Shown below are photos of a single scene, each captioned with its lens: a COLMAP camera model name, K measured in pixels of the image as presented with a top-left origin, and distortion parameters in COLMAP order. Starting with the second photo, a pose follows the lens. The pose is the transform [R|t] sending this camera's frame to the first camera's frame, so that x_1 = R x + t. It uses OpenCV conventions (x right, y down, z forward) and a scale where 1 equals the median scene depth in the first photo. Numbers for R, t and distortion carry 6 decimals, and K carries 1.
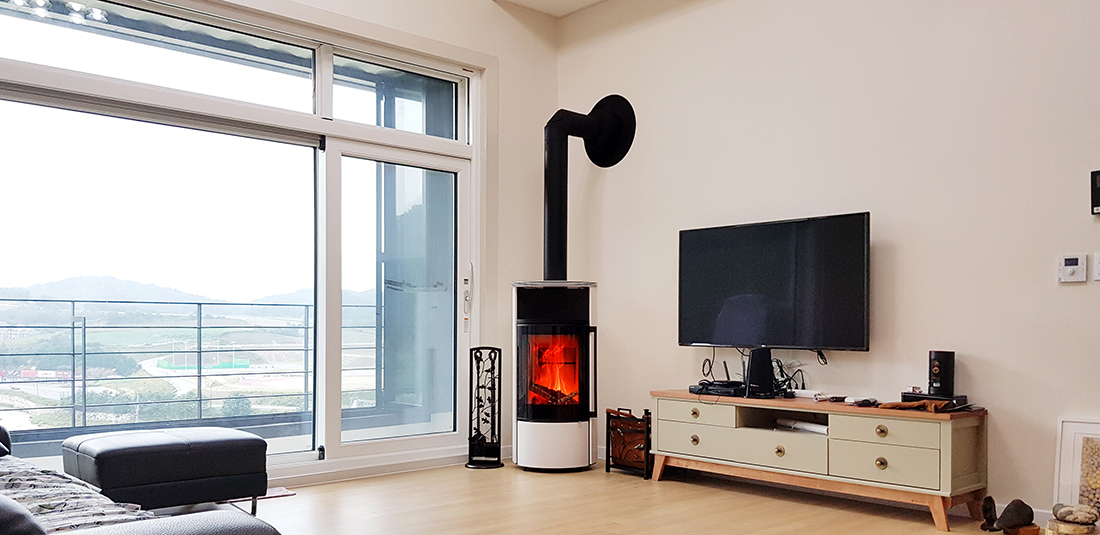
lens RADIAL K [[881.3, 0, 628.6], [0, 881.3, 296.8], [0, 0, 1]] dist [0.012168, -0.051597]
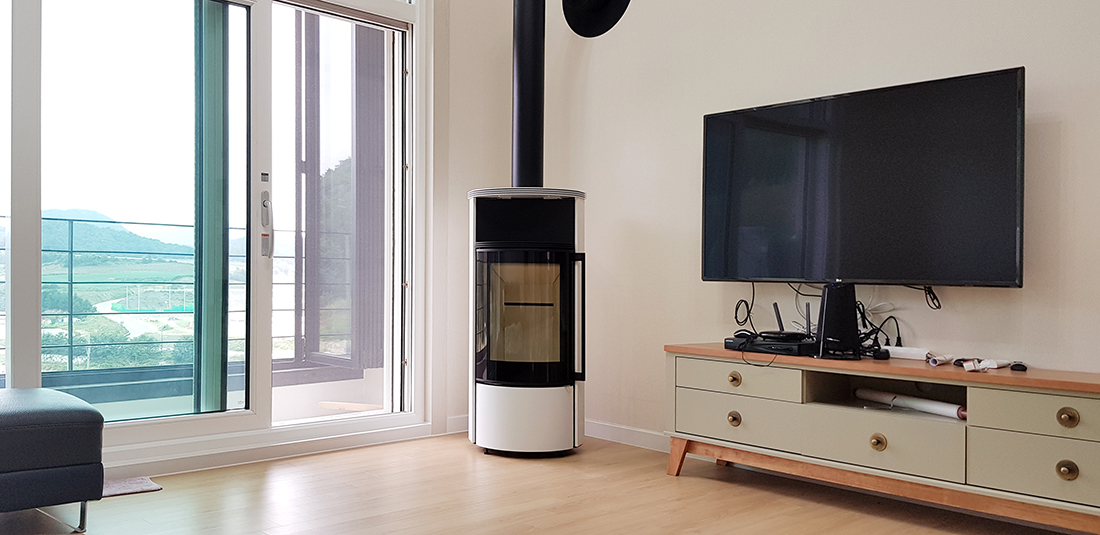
lens RADIAL K [[881.3, 0, 547.9], [0, 881.3, 253.0], [0, 0, 1]] dist [0.012168, -0.051597]
pose [[0.999028, 0.010005, -0.042919, -0.036153], [-0.009647, 0.999917, 0.008536, 0.028442], [0.043001, -0.008114, 0.999042, 0.292454]]
